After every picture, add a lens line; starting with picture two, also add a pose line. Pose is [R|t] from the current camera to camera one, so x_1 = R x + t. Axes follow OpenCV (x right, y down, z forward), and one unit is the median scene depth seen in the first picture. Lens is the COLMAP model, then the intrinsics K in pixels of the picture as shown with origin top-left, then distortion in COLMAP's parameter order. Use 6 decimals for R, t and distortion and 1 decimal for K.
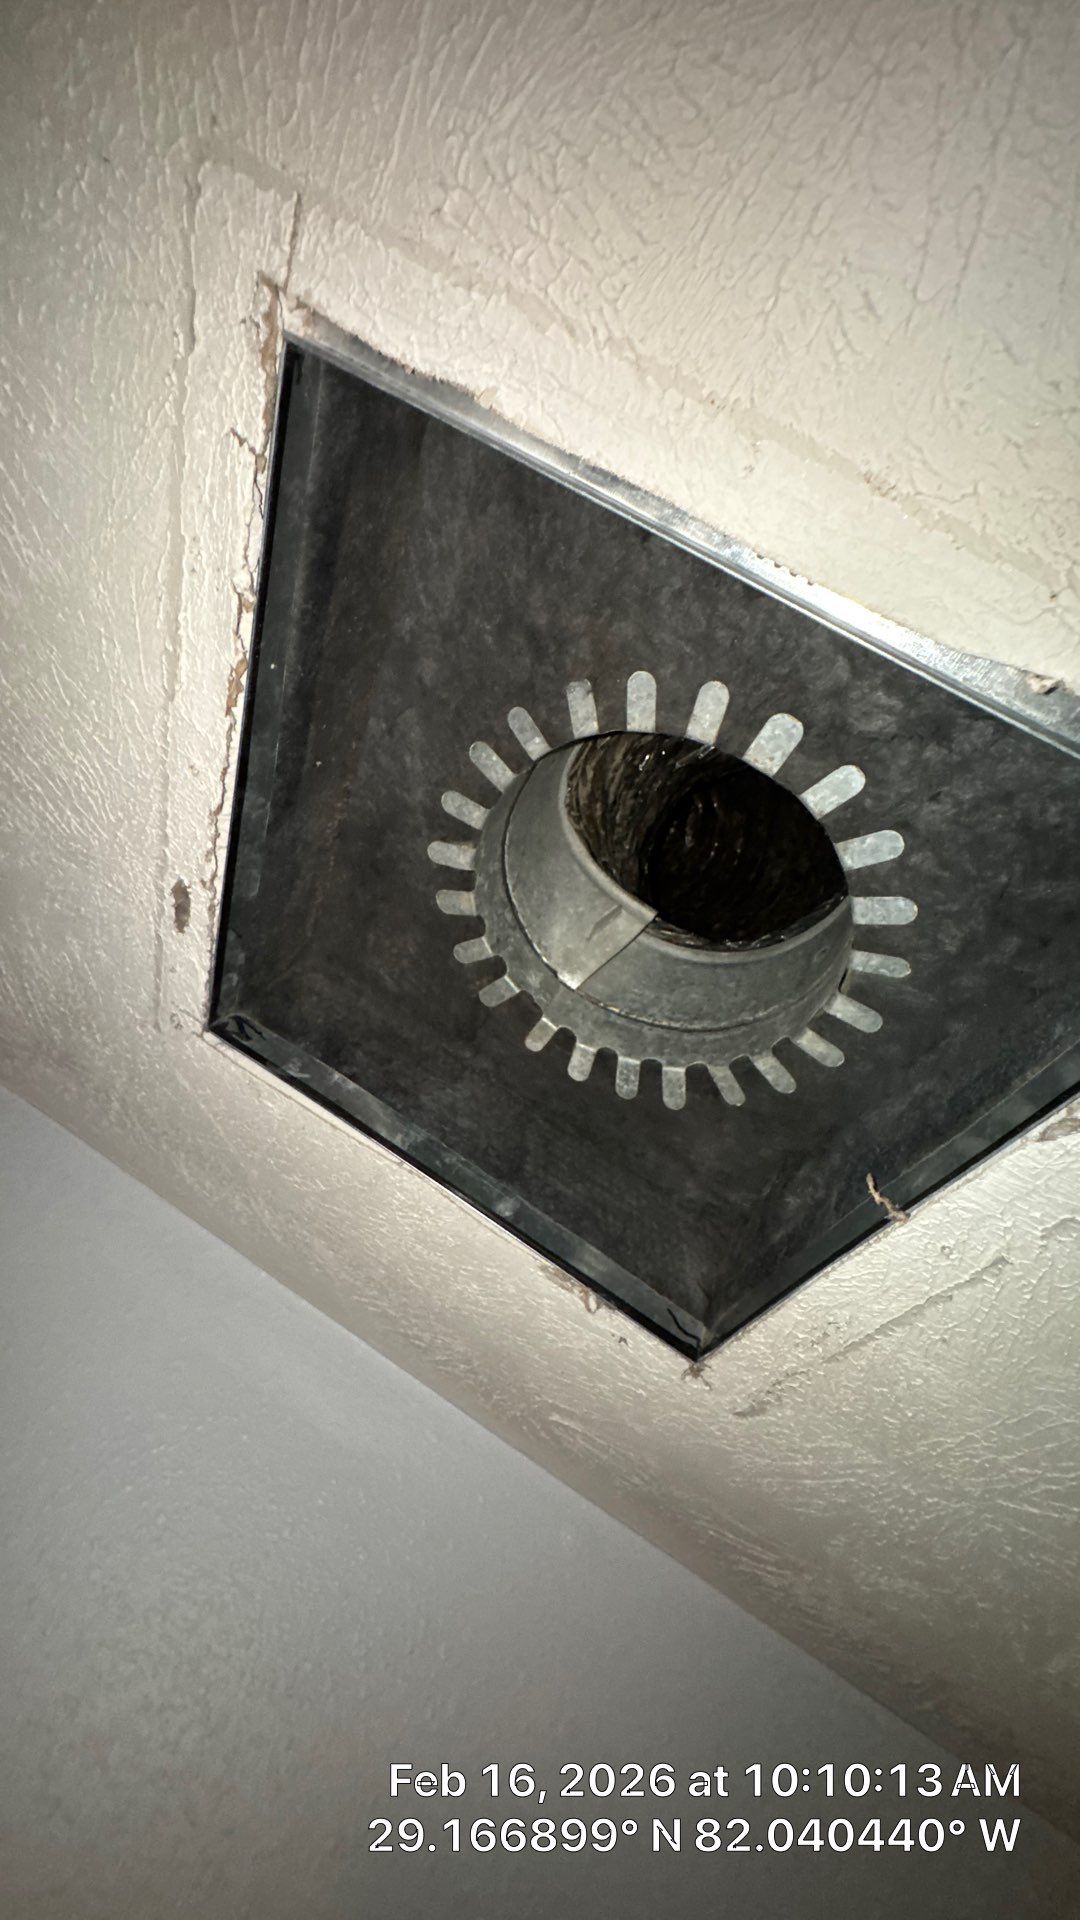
lens RADIAL K [[764.9, 0, 532.6], [0, 764.9, 950.6], [0, 0, 1]] dist [-0.007632, 0.000684]
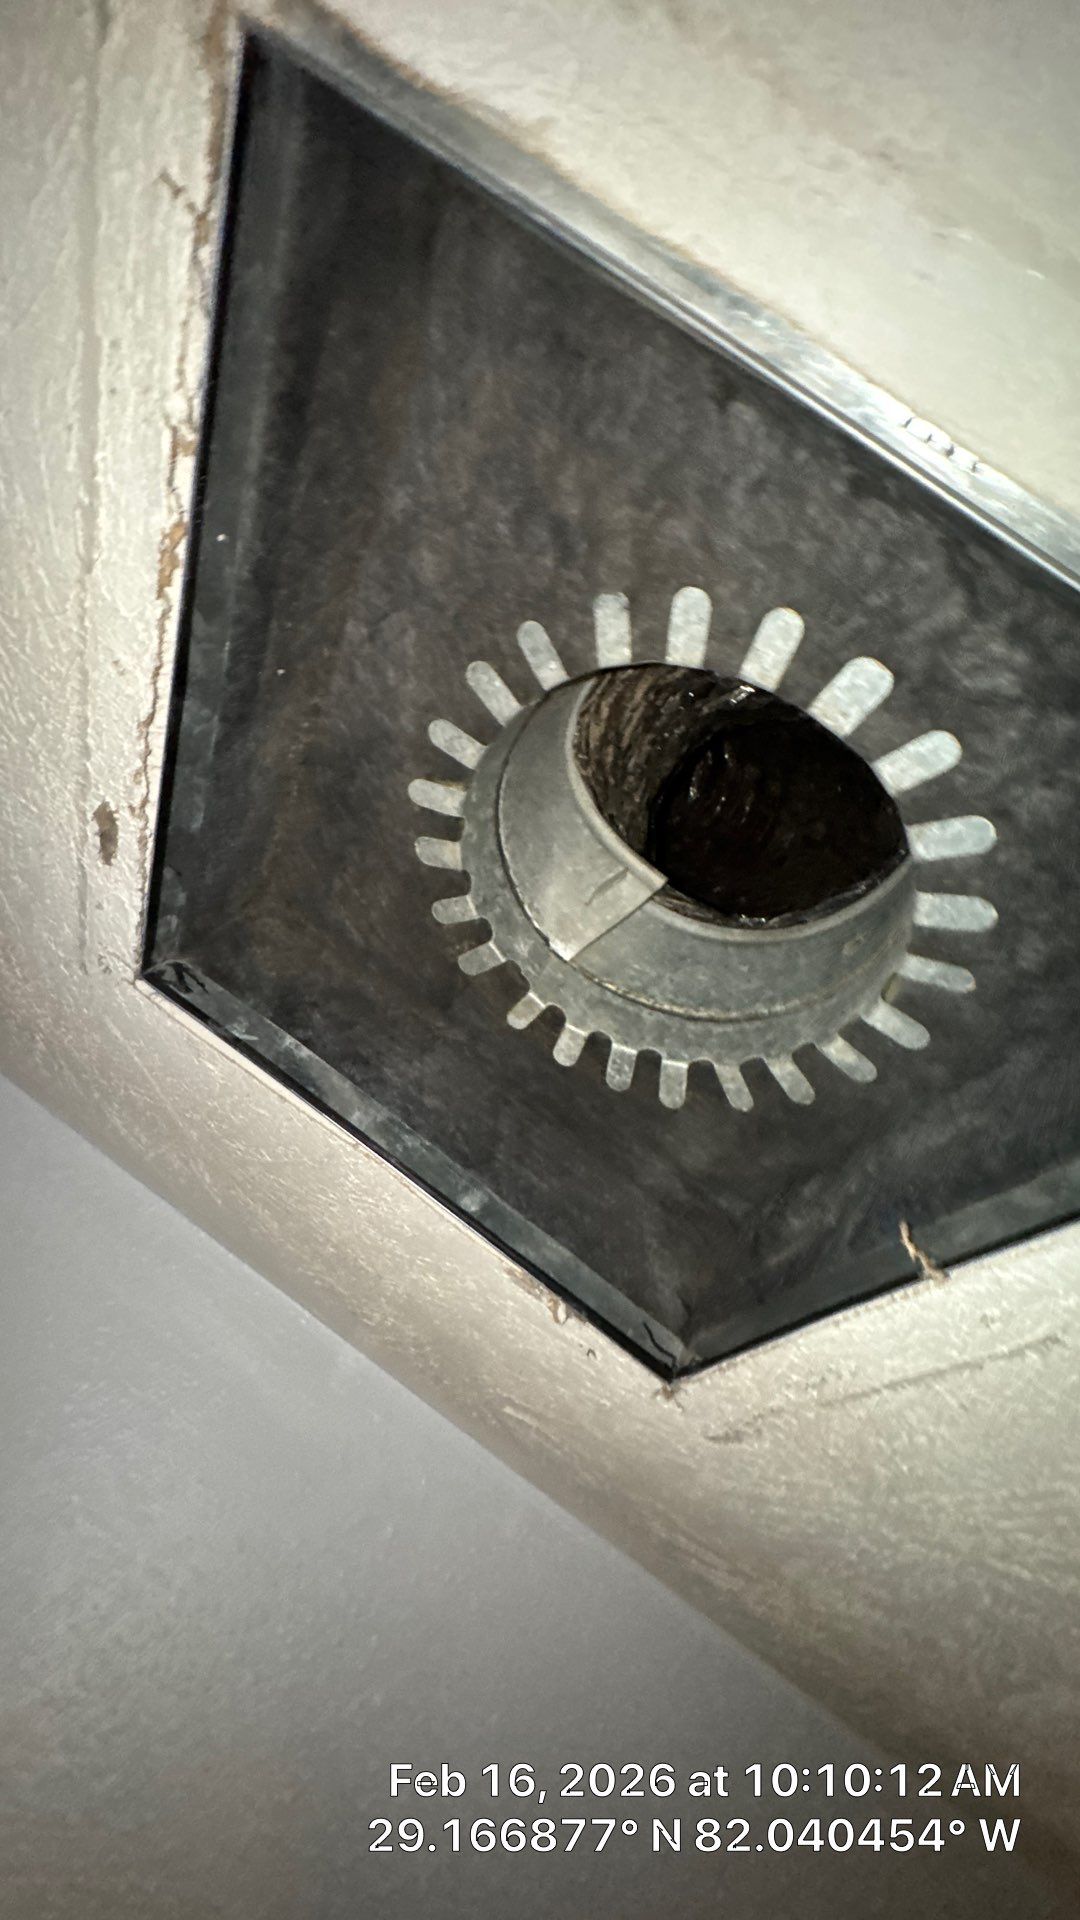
lens RADIAL K [[764.9, 0, 534.2], [0, 764.9, 951.5], [0, 0, 1]] dist [-0.007632, 0.000684]
pose [[0.996672, 0.073282, 0.035690, -0.017696], [-0.076144, 0.993309, 0.086826, -0.038505], [-0.029088, -0.089255, 0.995584, 0.149638]]
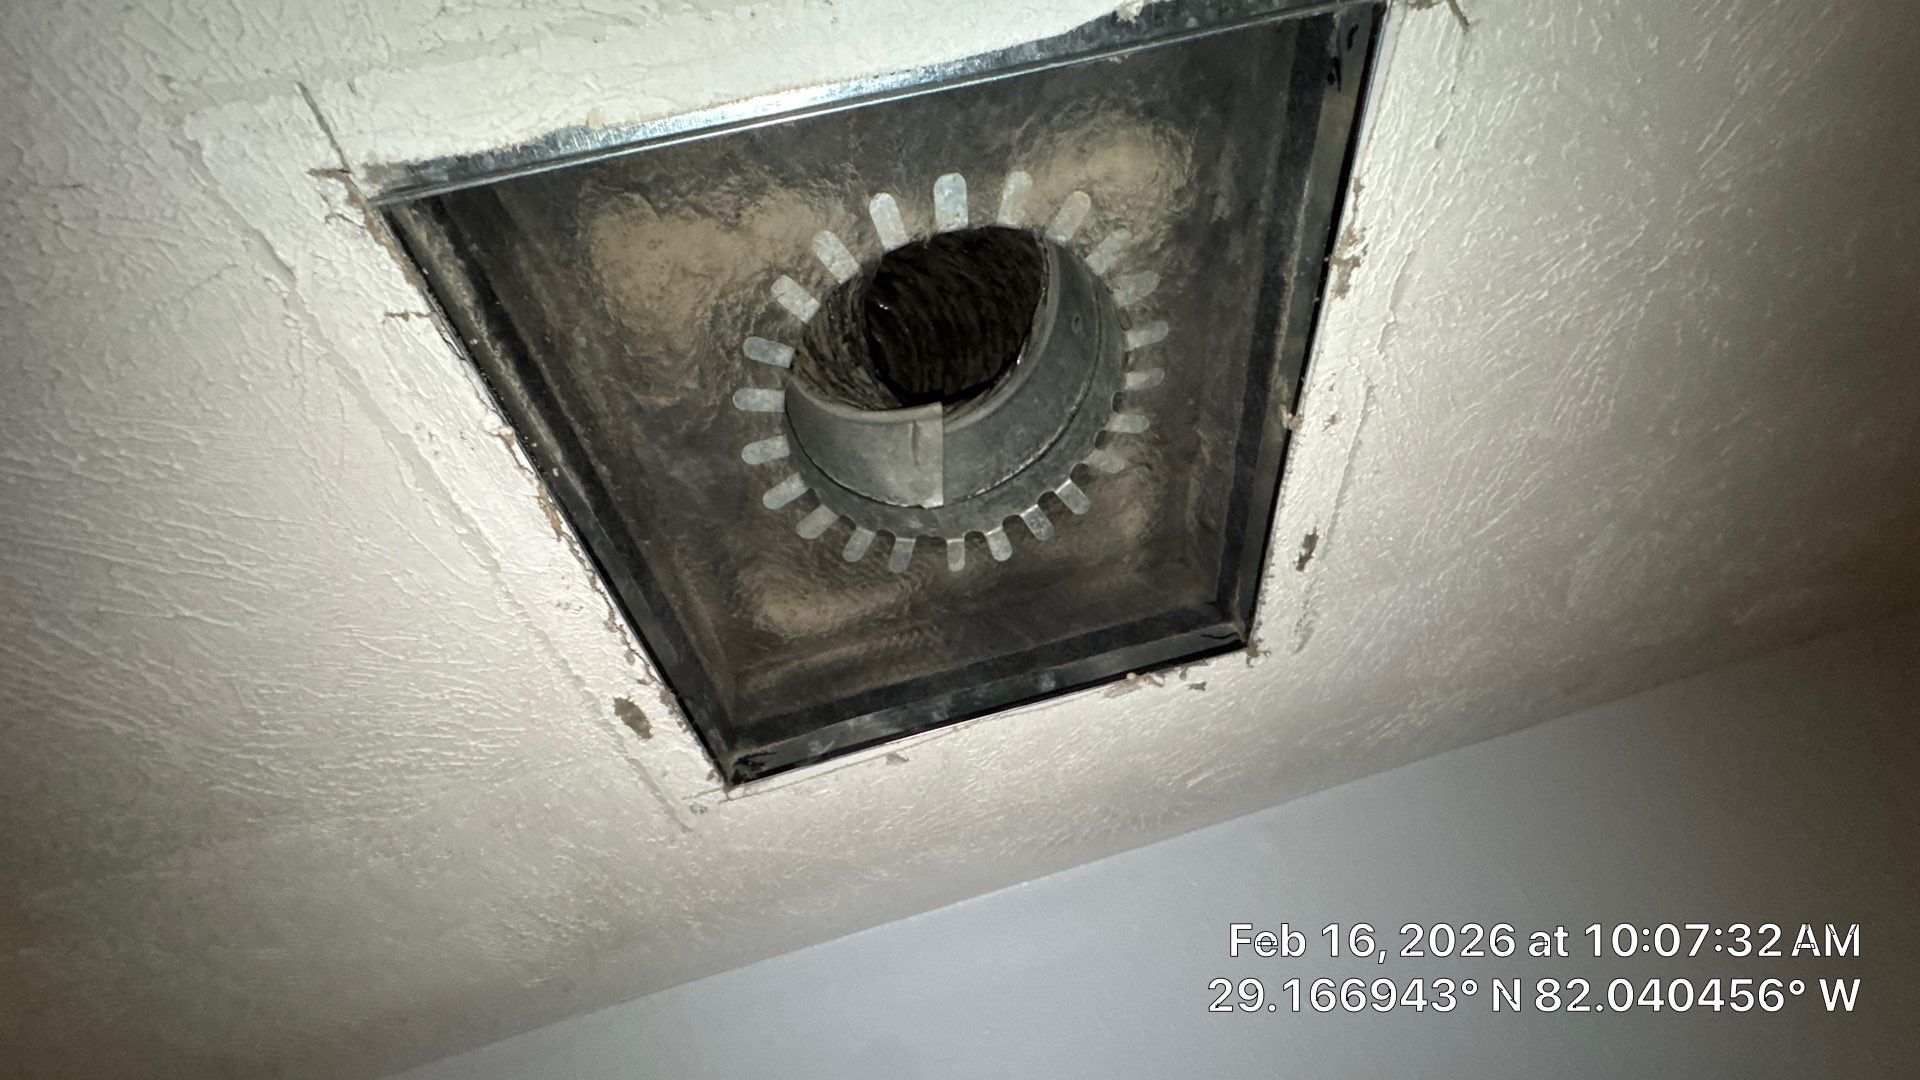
lens RADIAL K [[764.9, 0, 945.3], [0, 764.9, 536.9], [0, 0, 1]] dist [-0.007632, 0.000684]
pose [[0.676177, -0.719162, 0.159971, -0.173939], [0.708432, 0.694294, 0.126804, -0.061309], [-0.202260, 0.027586, 0.978943, -0.067471]]
